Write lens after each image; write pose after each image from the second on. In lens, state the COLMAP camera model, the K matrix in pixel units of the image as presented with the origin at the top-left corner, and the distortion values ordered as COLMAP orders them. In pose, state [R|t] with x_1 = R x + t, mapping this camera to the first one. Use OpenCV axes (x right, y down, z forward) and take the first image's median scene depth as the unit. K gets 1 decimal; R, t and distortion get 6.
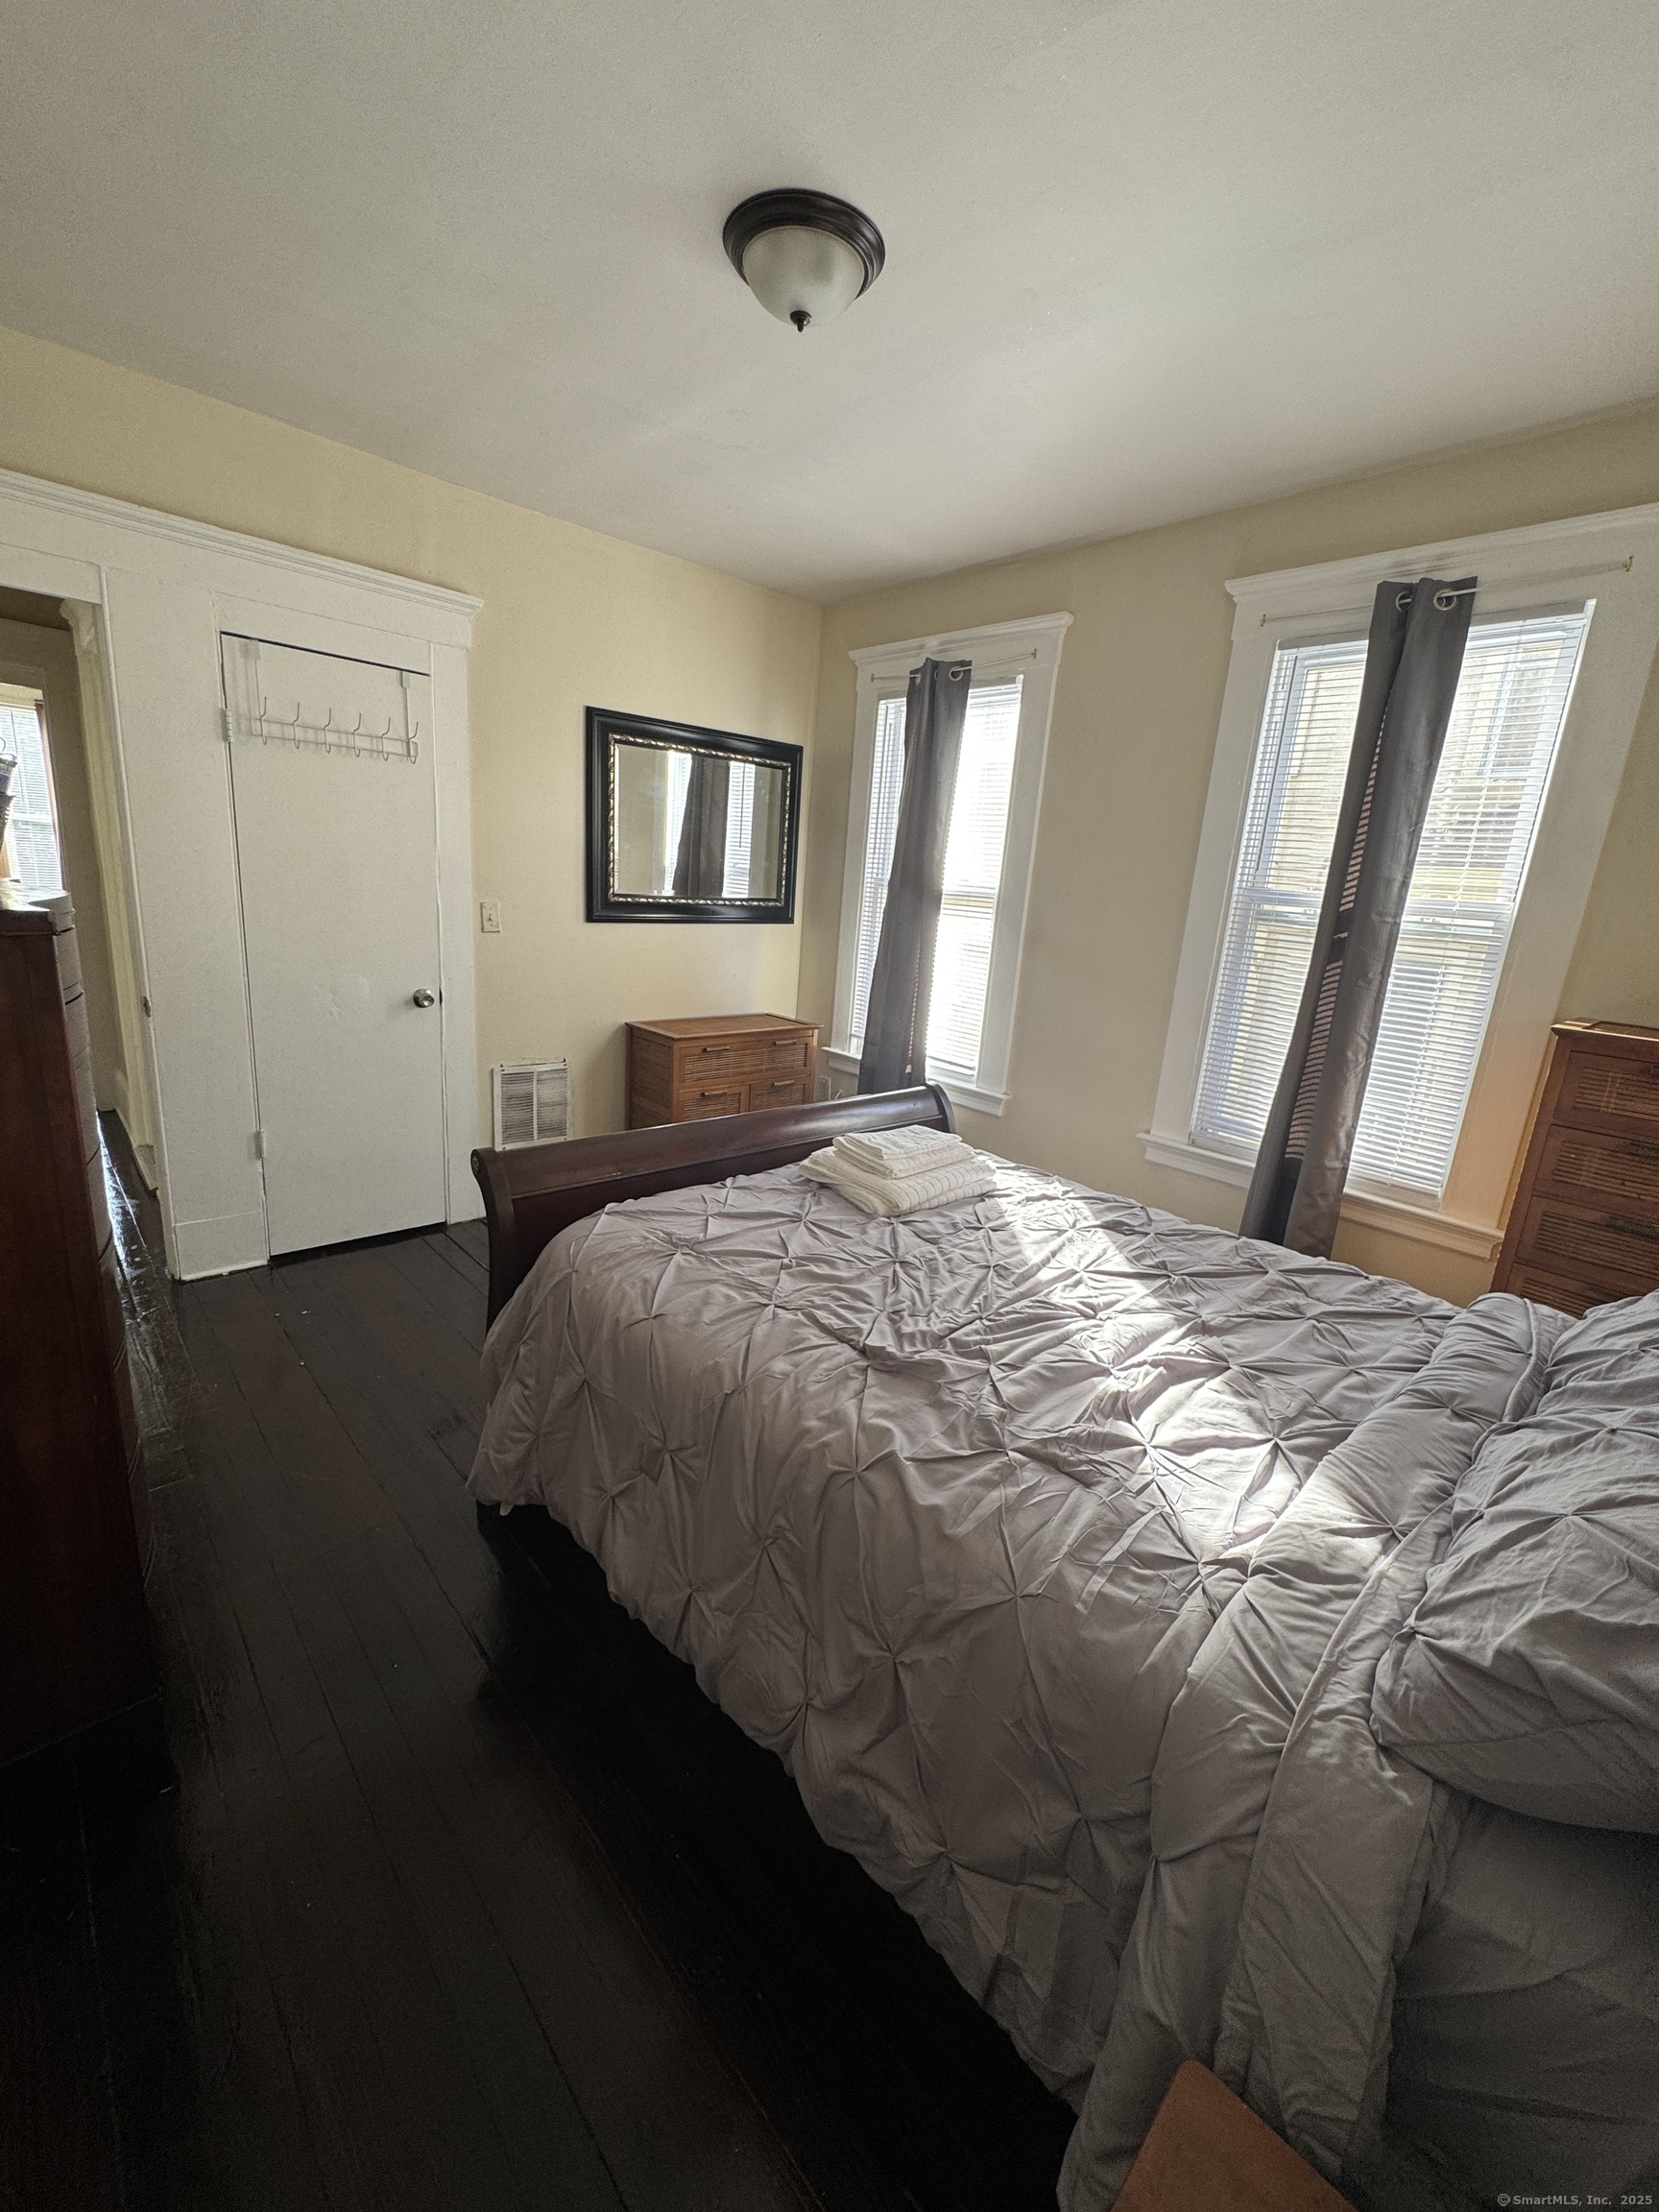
lens RADIAL K [[888.3, 0, 829.5], [0, 888.3, 1106.0], [0, 0, 1]] dist [0.000424, 0.000126]
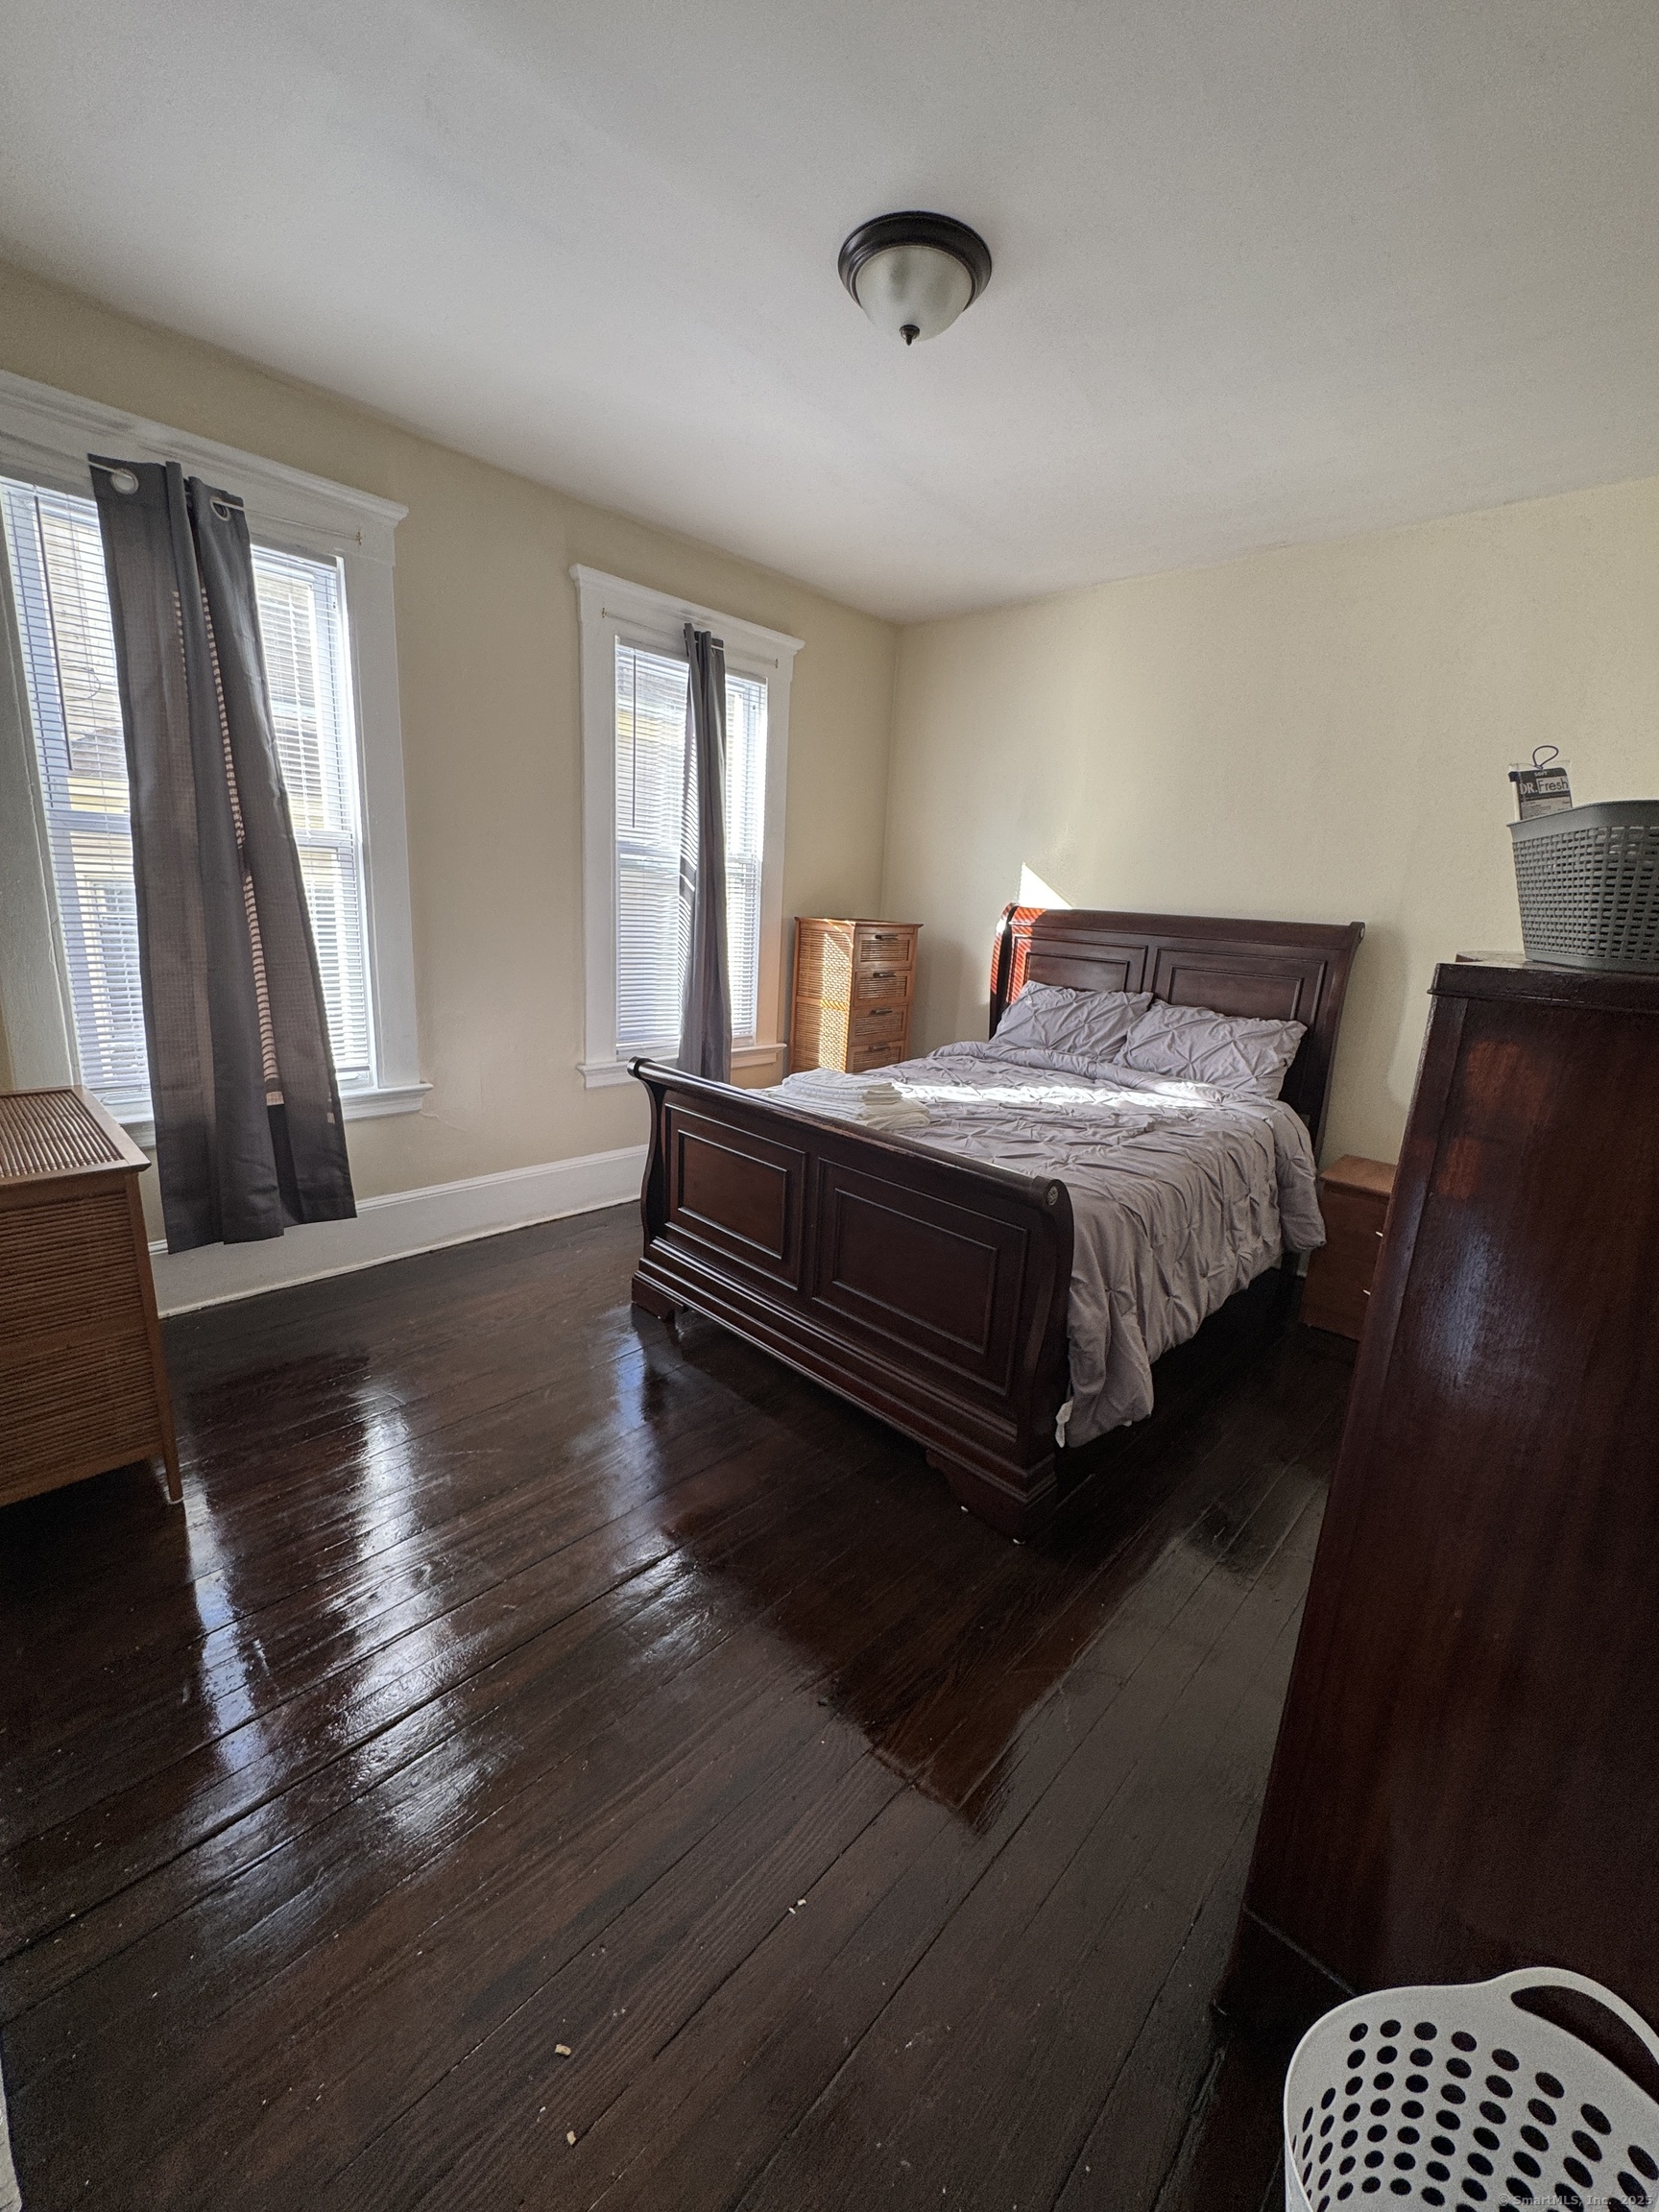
lens RADIAL K [[885.0, 0, 834.4], [0, 885.0, 1100.3], [0, 0, 1]] dist [-0.003752, 0.000592]
pose [[-0.060840, -0.306517, 0.949919, -0.850982], [0.187035, 0.931324, 0.312496, -0.256330], [-0.980467, 0.196680, 0.000668, 0.835701]]
